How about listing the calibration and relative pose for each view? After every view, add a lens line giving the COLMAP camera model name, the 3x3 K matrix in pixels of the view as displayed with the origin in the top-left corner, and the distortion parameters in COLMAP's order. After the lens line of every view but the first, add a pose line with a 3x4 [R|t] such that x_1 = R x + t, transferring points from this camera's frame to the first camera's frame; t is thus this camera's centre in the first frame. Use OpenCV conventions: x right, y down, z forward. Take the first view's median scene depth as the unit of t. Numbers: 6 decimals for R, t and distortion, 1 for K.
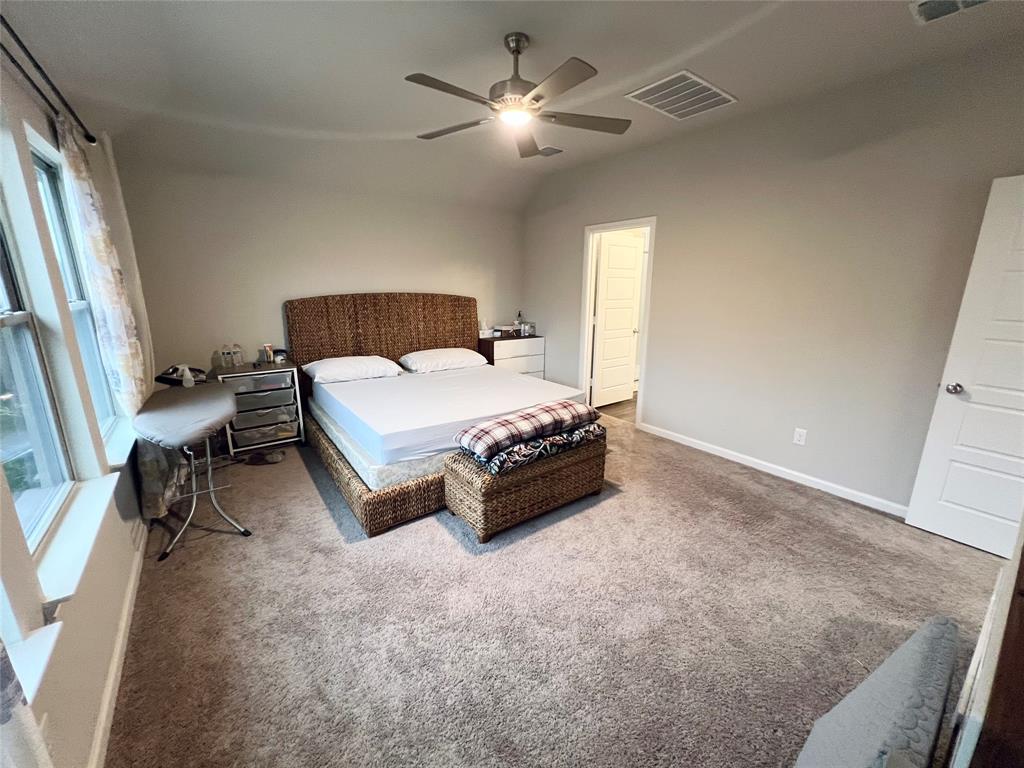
lens RADIAL K [[411.4, 0, 514.1], [0, 411.4, 382.6], [0, 0, 1]] dist [-0.001981, 0.000568]
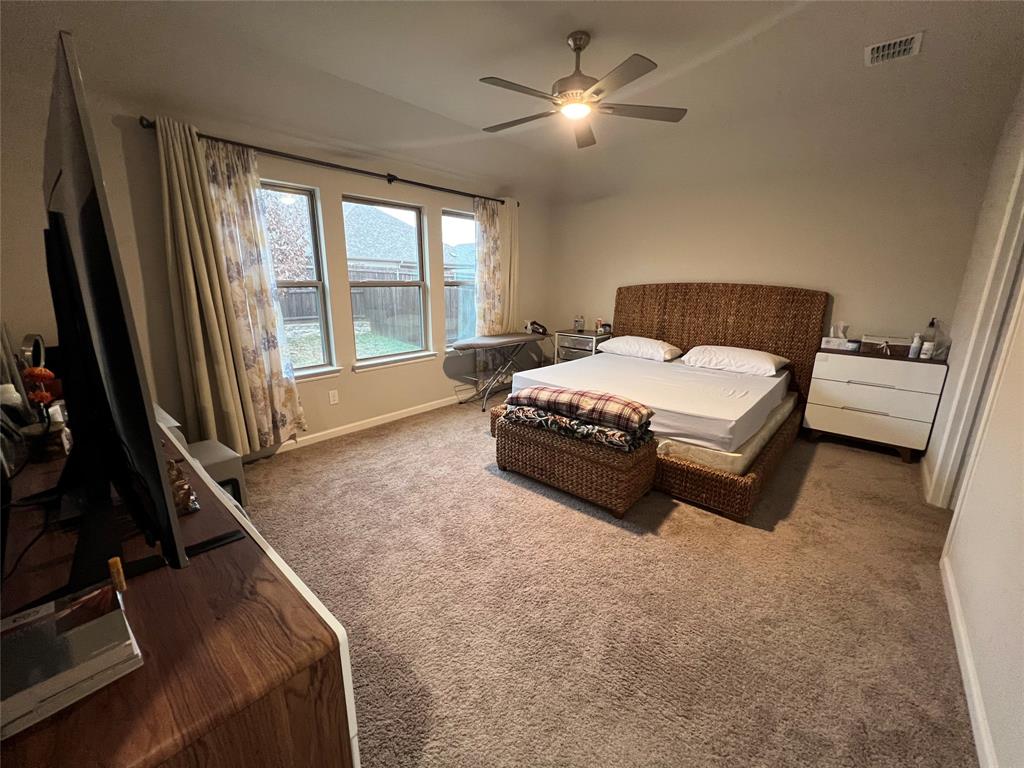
lens RADIAL K [[411.4, 0, 514.2], [0, 411.4, 382.8], [0, 0, 1]] dist [-0.001981, 0.000568]
pose [[0.206363, 0.231545, -0.950684, 0.977717], [-0.234725, 0.954942, 0.181631, -0.100870], [0.949904, 0.185667, 0.251415, 0.595190]]
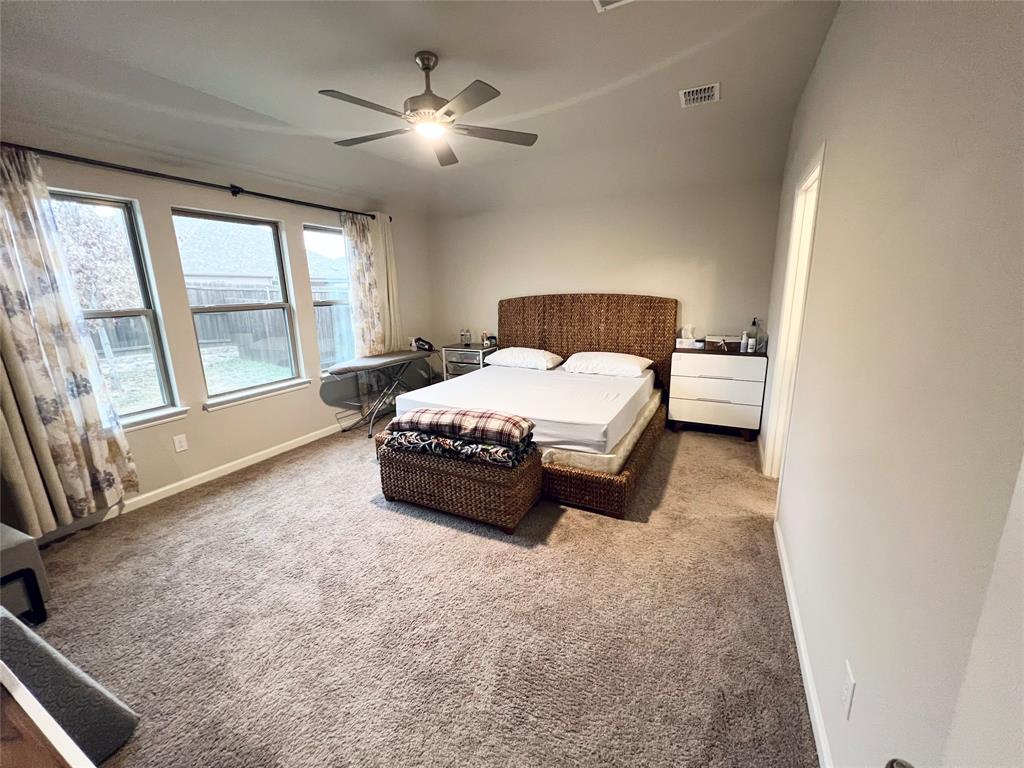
lens RADIAL K [[411.4, 0, 514.5], [0, 411.4, 383.0], [0, 0, 1]] dist [-0.001981, 0.000568]
pose [[0.444669, 0.181660, -0.877080, 0.974199], [-0.183328, 0.976946, 0.109399, -0.132861], [0.876733, 0.112147, 0.467721, 0.643741]]
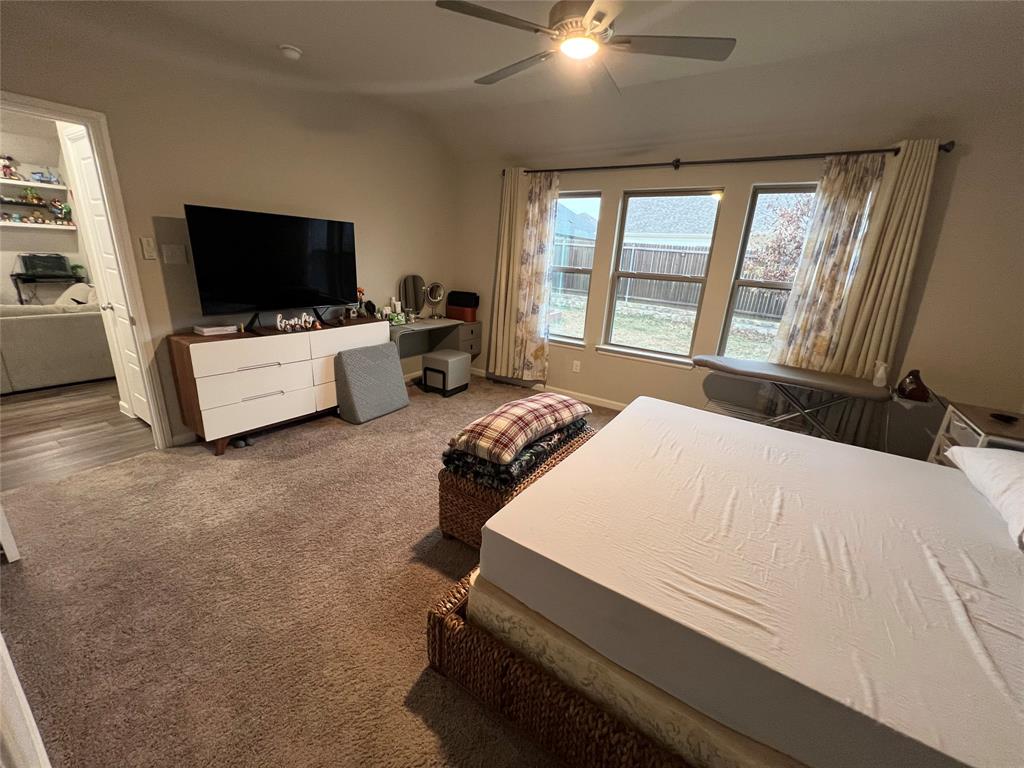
lens RADIAL K [[411.4, 0, 512.5], [0, 411.4, 384.1], [0, 0, 1]] dist [-0.001981, 0.000568]
pose [[-0.939221, 0.043945, -0.340489, 0.361083], [-0.140635, 0.855494, 0.498348, -0.391222], [0.313186, 0.515944, -0.797318, 1.653758]]
